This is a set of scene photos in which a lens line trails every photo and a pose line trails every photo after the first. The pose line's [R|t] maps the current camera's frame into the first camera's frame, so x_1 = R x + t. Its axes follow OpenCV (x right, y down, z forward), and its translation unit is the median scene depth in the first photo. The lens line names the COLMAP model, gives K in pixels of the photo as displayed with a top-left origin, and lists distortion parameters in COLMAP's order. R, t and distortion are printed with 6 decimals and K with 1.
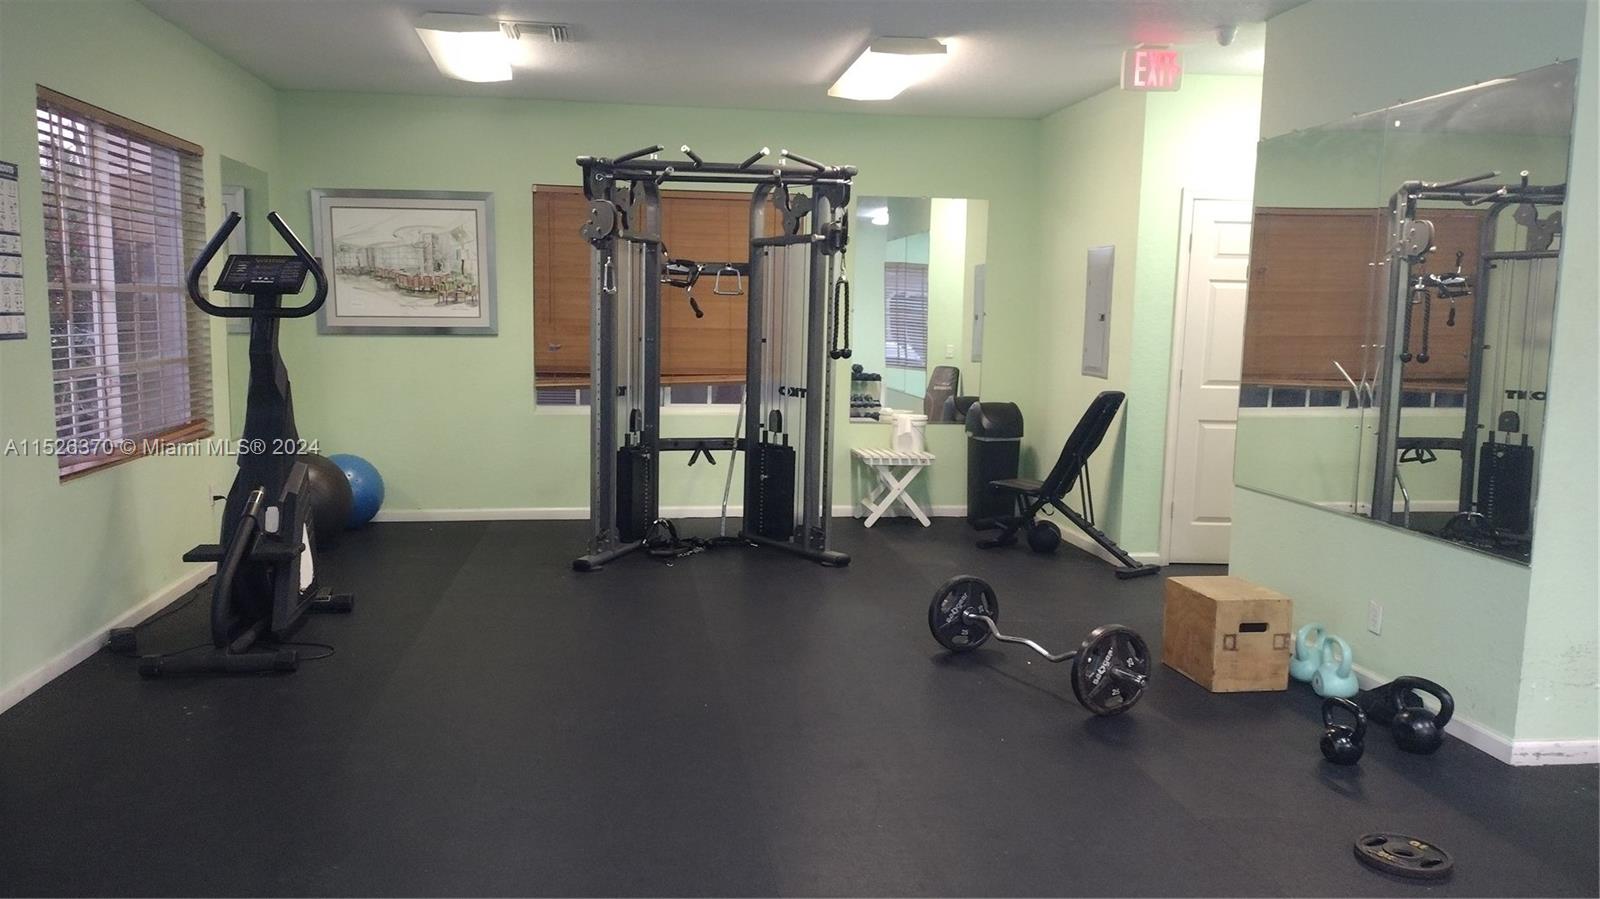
lens RADIAL K [[1152.4, 0, 800.0], [0, 1152.4, 449.5], [0, 0, 1]] dist [0.081577, -0.116026]
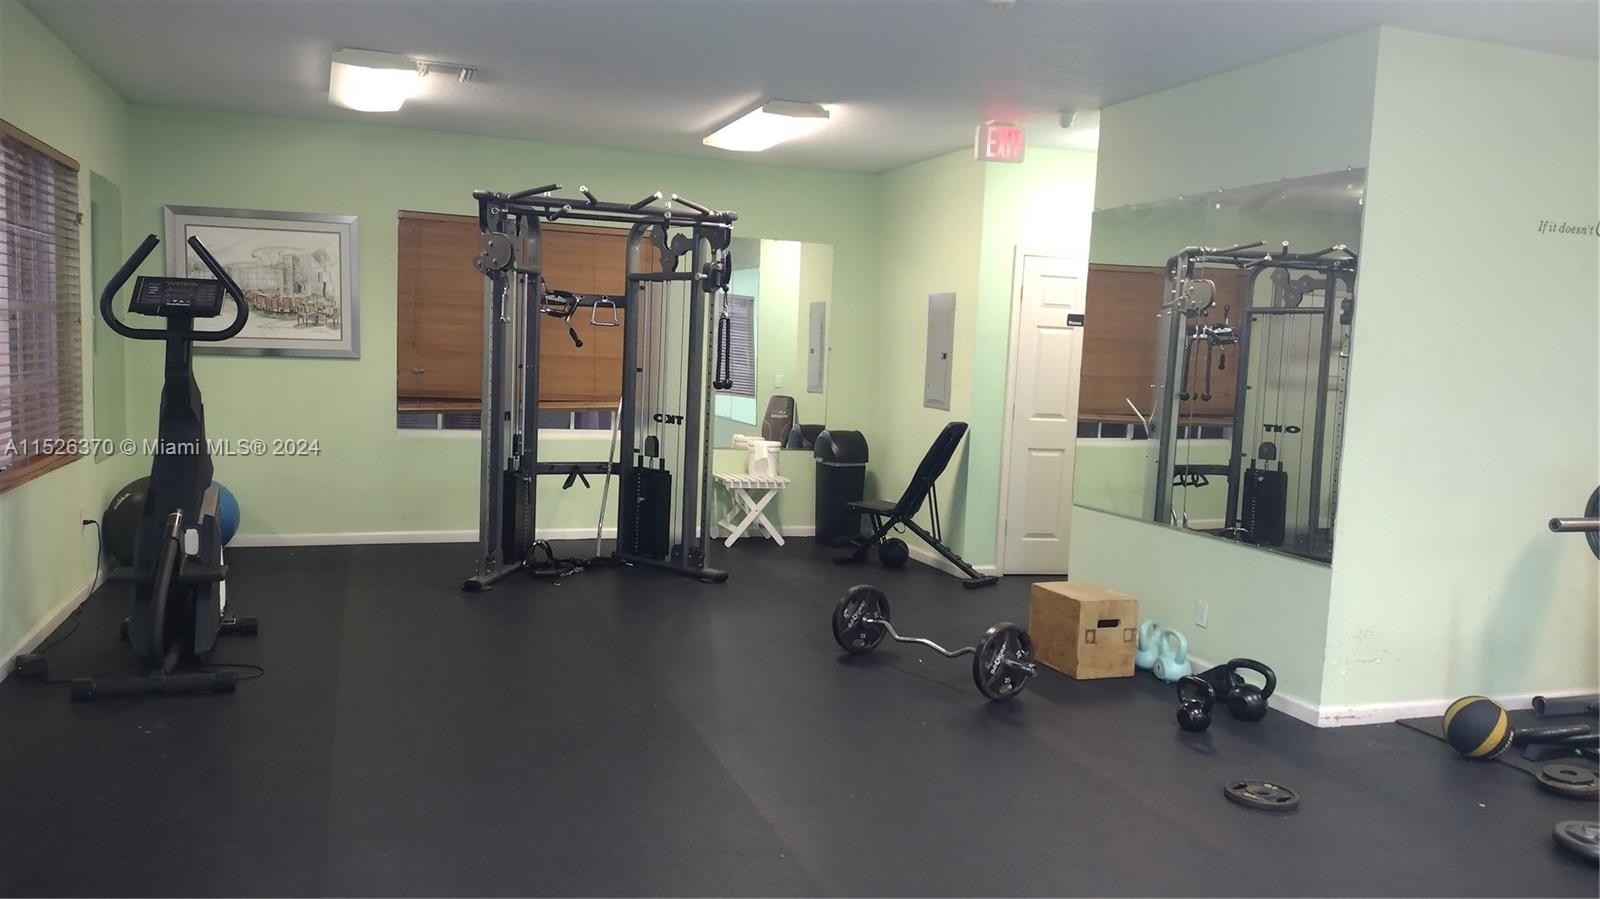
lens RADIAL K [[1152.4, 0, 800.0], [0, 1152.4, 449.5], [0, 0, 1]] dist [0.081577, -0.116026]
pose [[0.979773, 0.005938, 0.200022, -0.104059], [-0.001430, 0.999742, -0.022673, 0.002050], [-0.200105, 0.021928, 0.979529, -0.064813]]
